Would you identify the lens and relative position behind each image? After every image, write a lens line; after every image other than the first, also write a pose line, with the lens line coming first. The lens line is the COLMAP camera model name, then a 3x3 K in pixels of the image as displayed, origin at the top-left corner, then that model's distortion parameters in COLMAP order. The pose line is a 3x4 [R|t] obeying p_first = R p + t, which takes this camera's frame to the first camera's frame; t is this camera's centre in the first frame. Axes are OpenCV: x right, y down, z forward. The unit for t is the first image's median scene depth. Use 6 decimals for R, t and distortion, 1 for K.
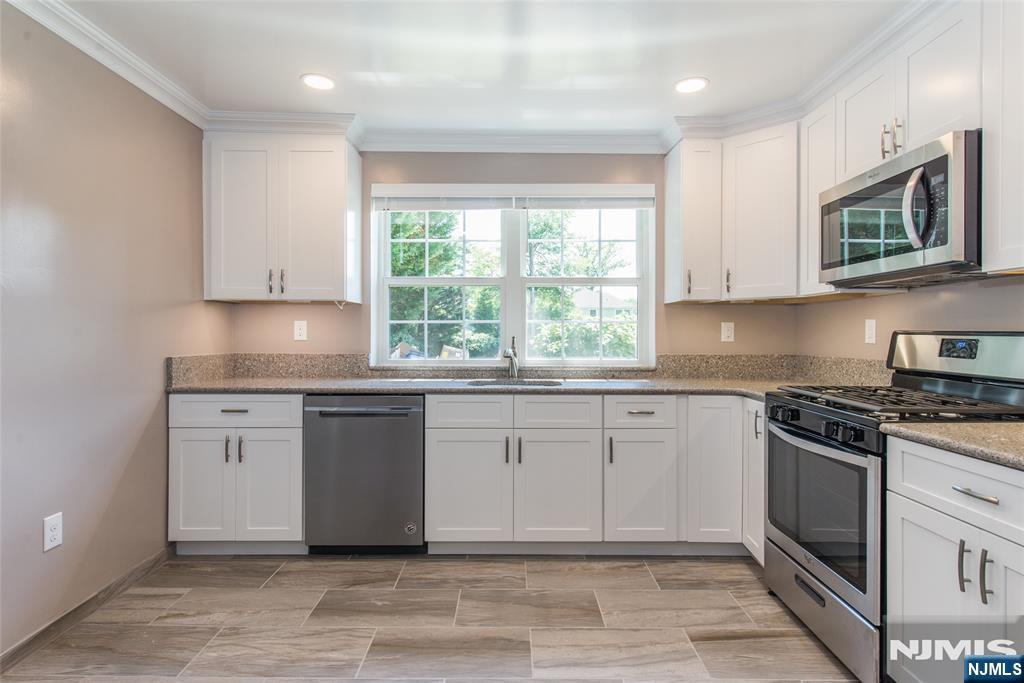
lens RADIAL K [[534.1, 0, 507.8], [0, 534.1, 336.3], [0, 0, 1]] dist [0.008967, -0.003221]
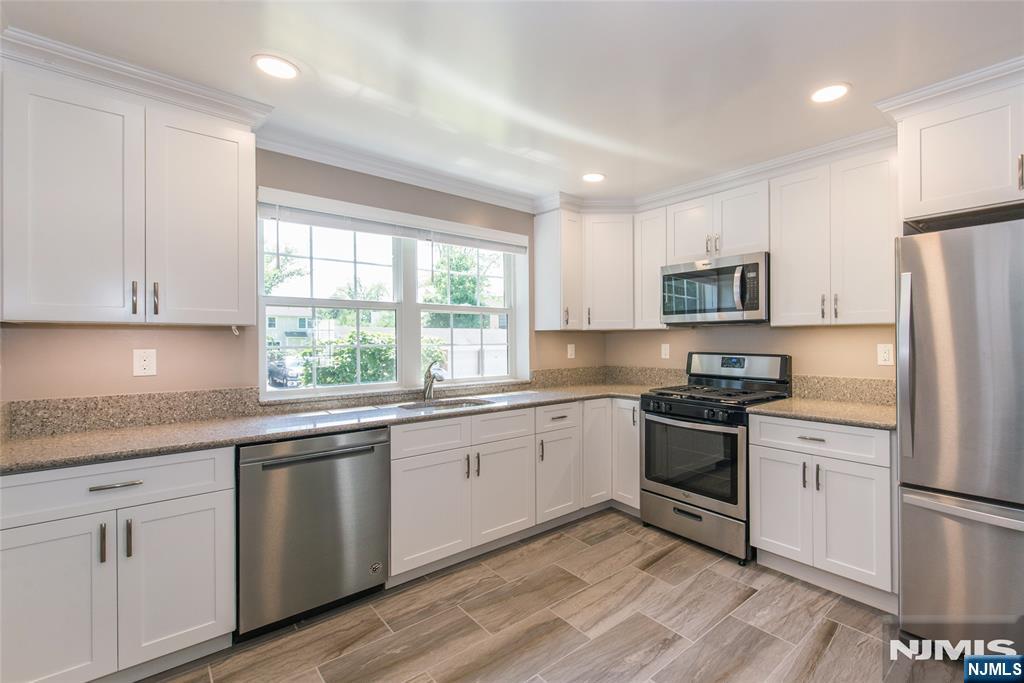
lens RADIAL K [[460.3, 0, 571.9], [0, 460.3, 341.0], [0, 0, 1]] dist [0.007964, -0.001996]
pose [[0.734974, -0.007786, 0.678050, -0.511192], [0.010467, 0.999945, 0.000136, -0.045353], [-0.678014, 0.006997, 0.735015, 0.163295]]
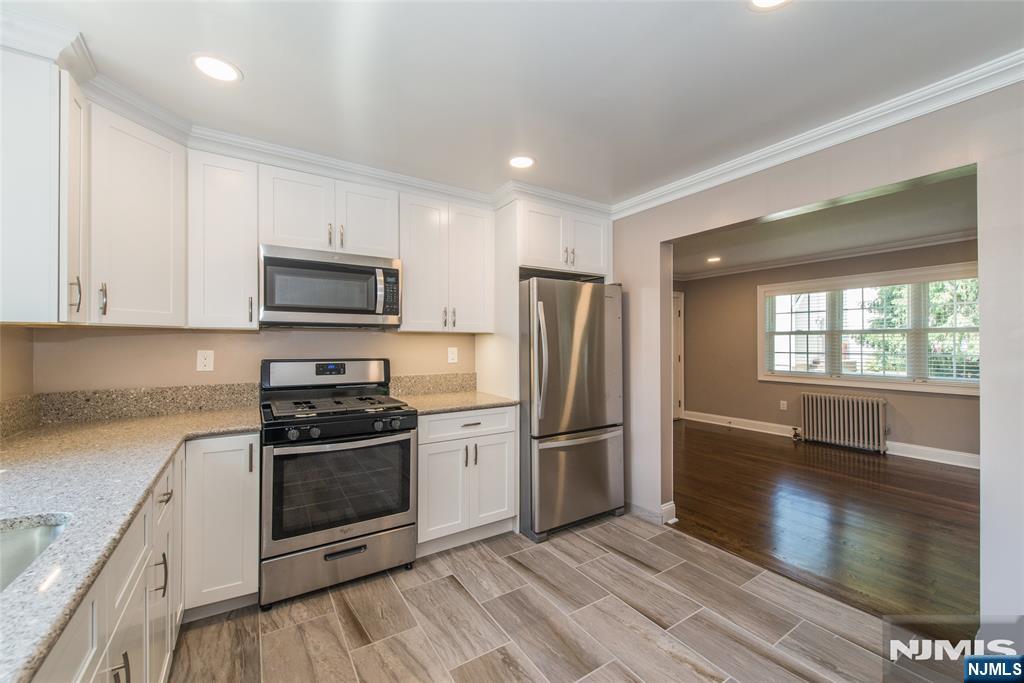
lens RADIAL K [[403.1, 0, 506.2], [0, 403.1, 342.0], [0, 0, 1]] dist [0.003144, -0.000367]
pose [[-0.540550, 0.000648, 0.841312, -0.415419], [0.005765, 0.999979, 0.002934, -0.049812], [-0.841292, 0.006436, -0.540542, 0.964100]]
